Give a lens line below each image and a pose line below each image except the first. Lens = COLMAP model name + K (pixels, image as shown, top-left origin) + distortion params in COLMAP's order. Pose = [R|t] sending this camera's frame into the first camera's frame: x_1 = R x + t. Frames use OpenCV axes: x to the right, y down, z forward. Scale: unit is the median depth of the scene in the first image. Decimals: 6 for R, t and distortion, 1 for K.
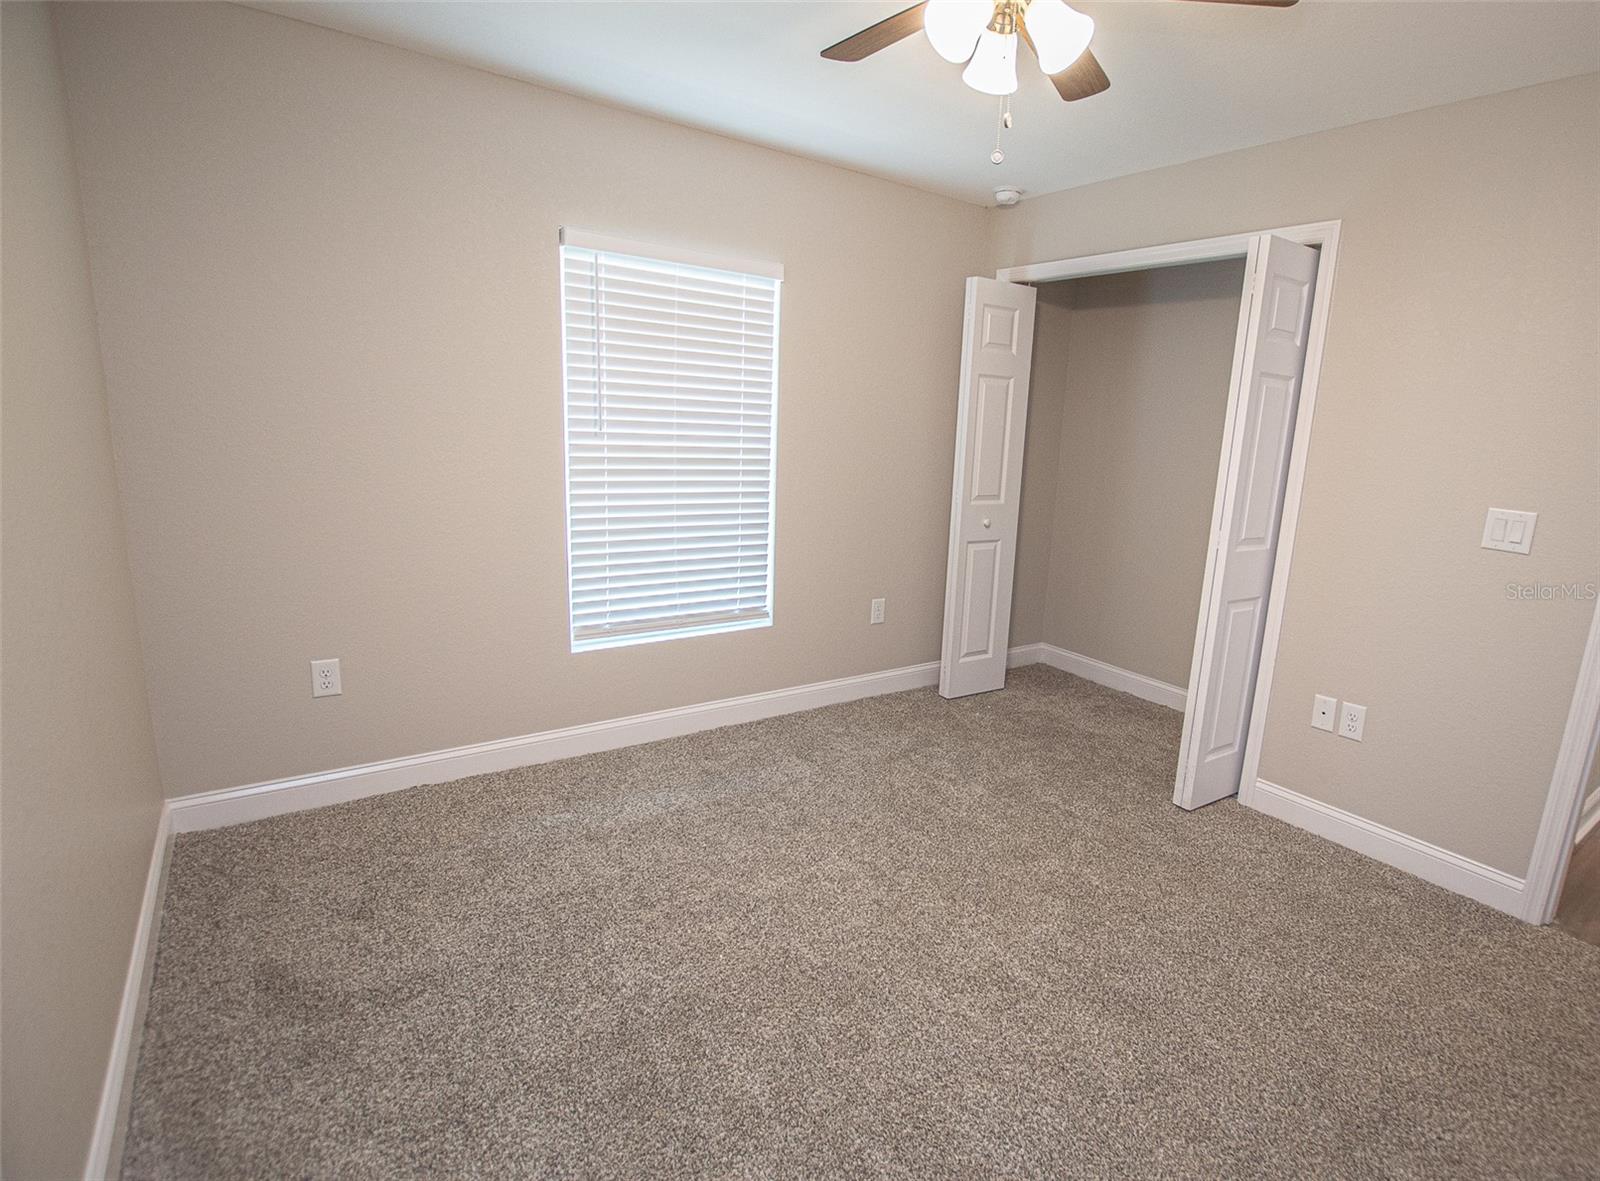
lens RADIAL K [[810.6, 0, 886.2], [0, 810.6, 586.7], [0, 0, 1]] dist [-0.035756, 0.000391]
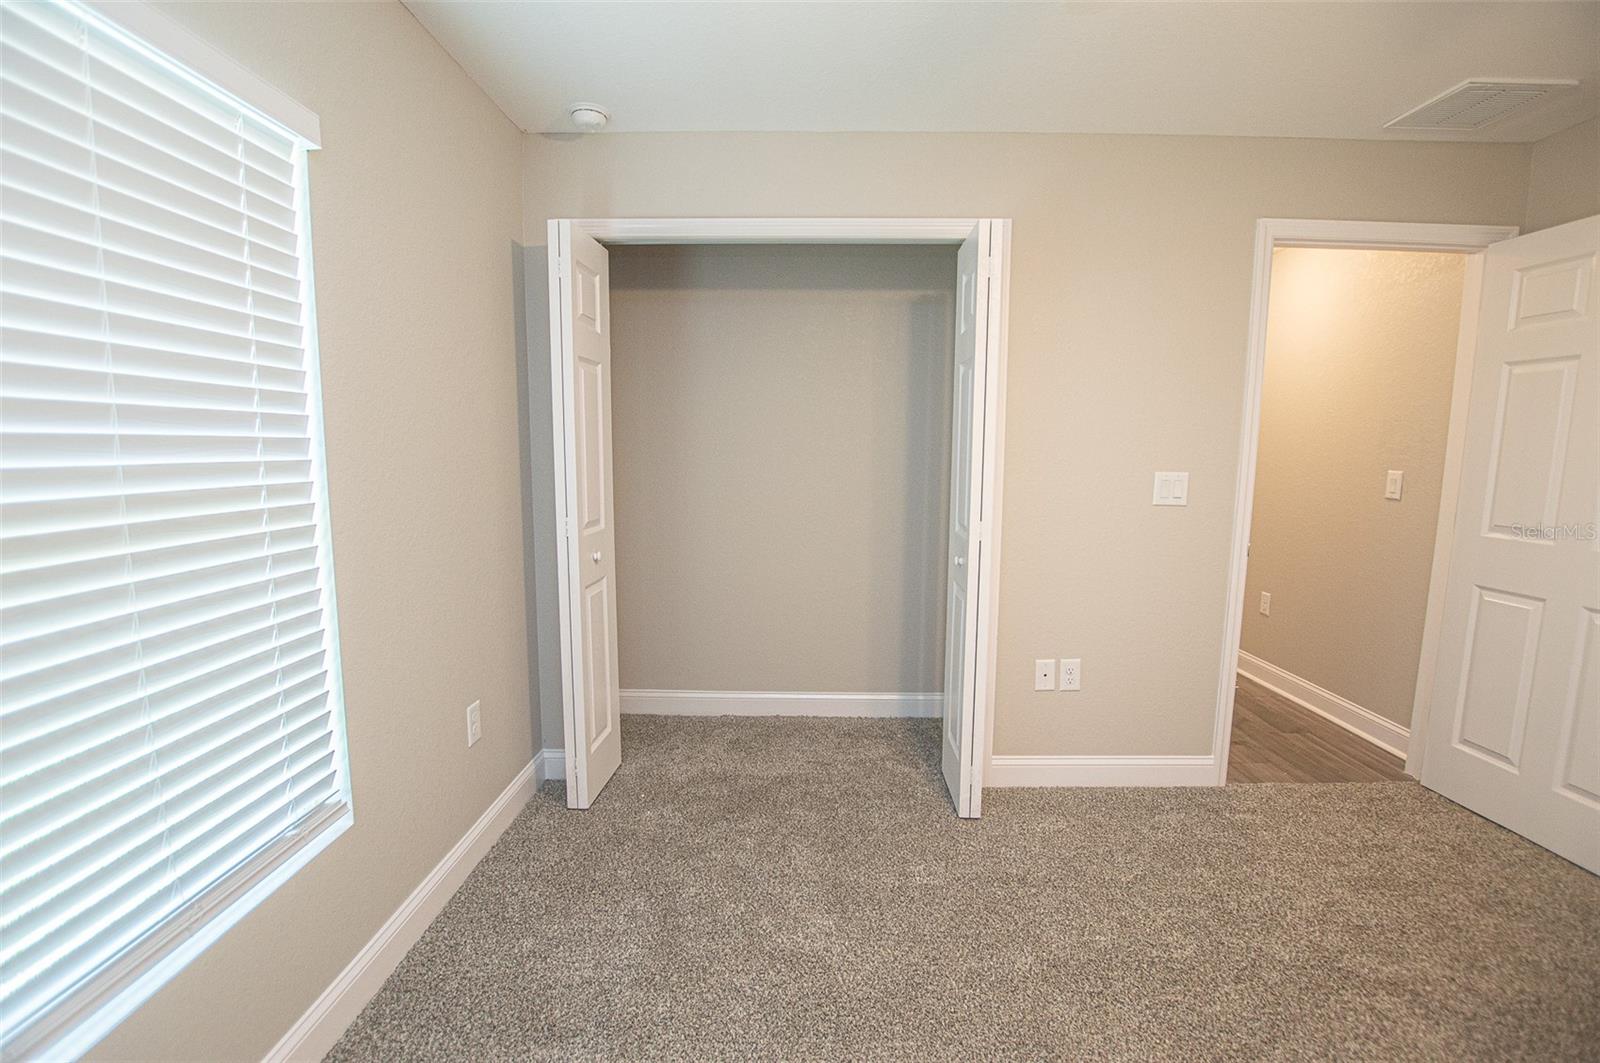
lens RADIAL K [[713.2, 0, 803.2], [0, 713.2, 529.1], [0, 0, 1]] dist [-0.027119, 0.001653]
pose [[0.614203, -0.137338, 0.777106, -0.311117], [0.185181, 0.982327, 0.027245, -0.102269], [-0.767113, 0.127171, 0.628780, 0.524866]]
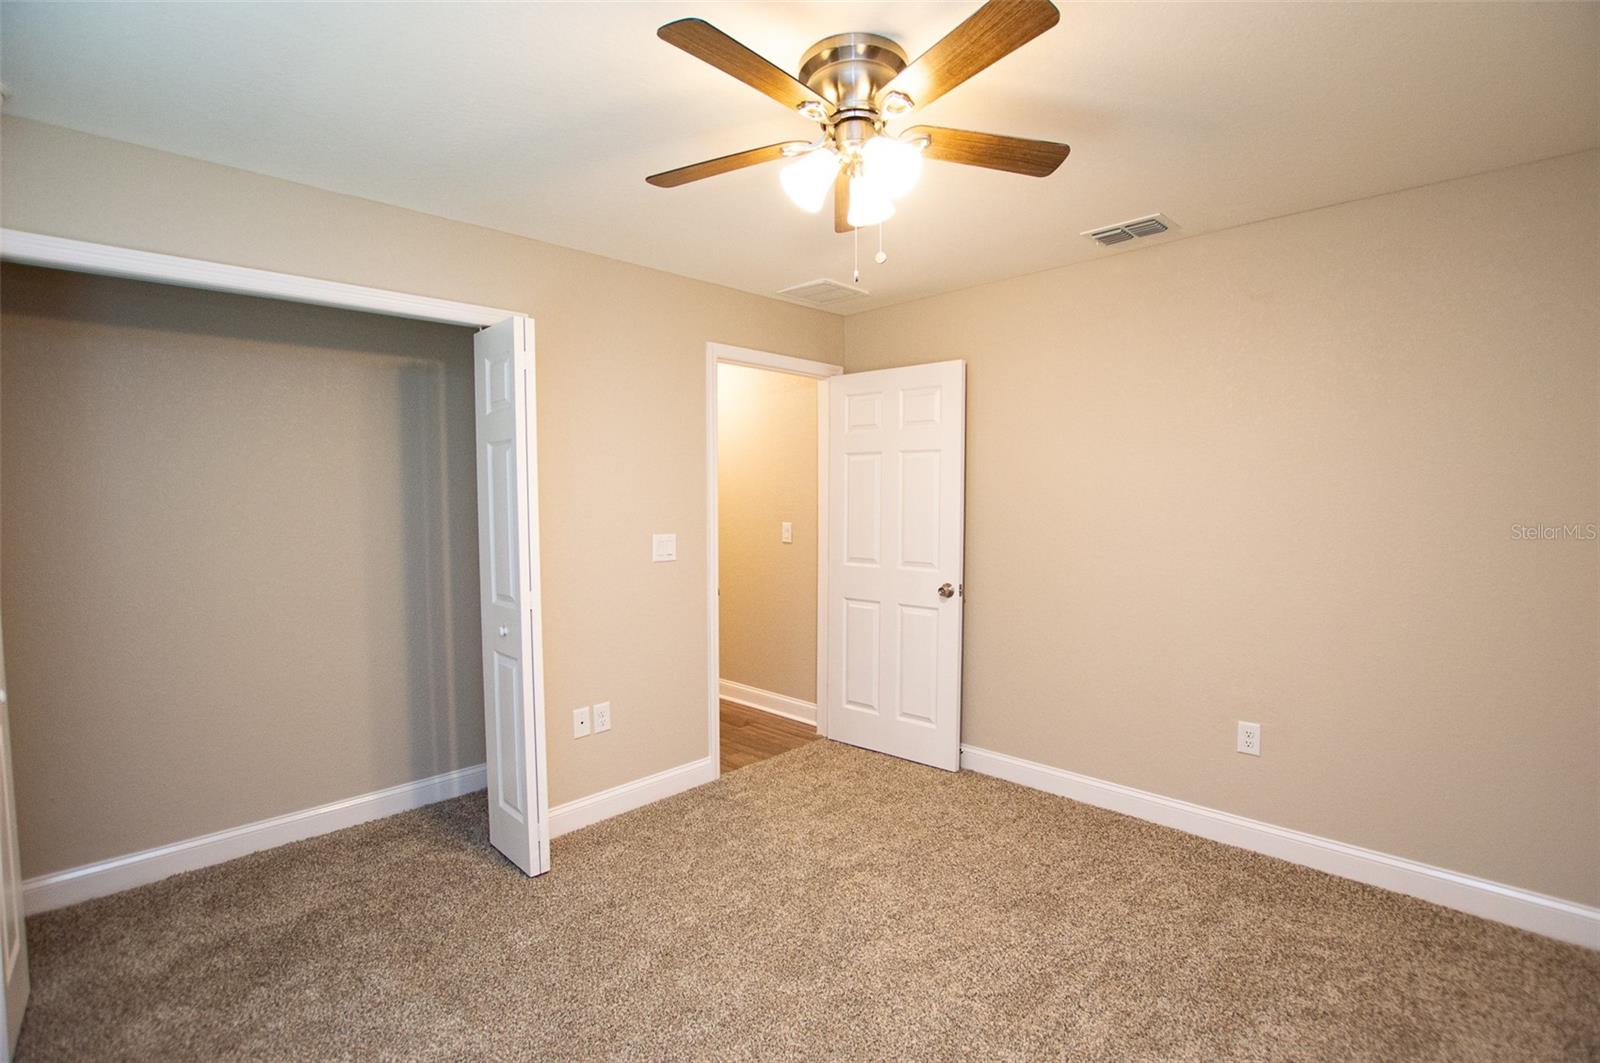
lens RADIAL K [[734.8, 0, 800.0], [0, 734.8, 531.5], [0, 0, 1]] dist [-0.033691, 0.007713]
pose [[-0.136831, -0.100780, 0.985455, -0.454358], [0.203387, 0.970759, 0.127518, -0.160565], [-0.969490, 0.217877, -0.112332, 0.627673]]
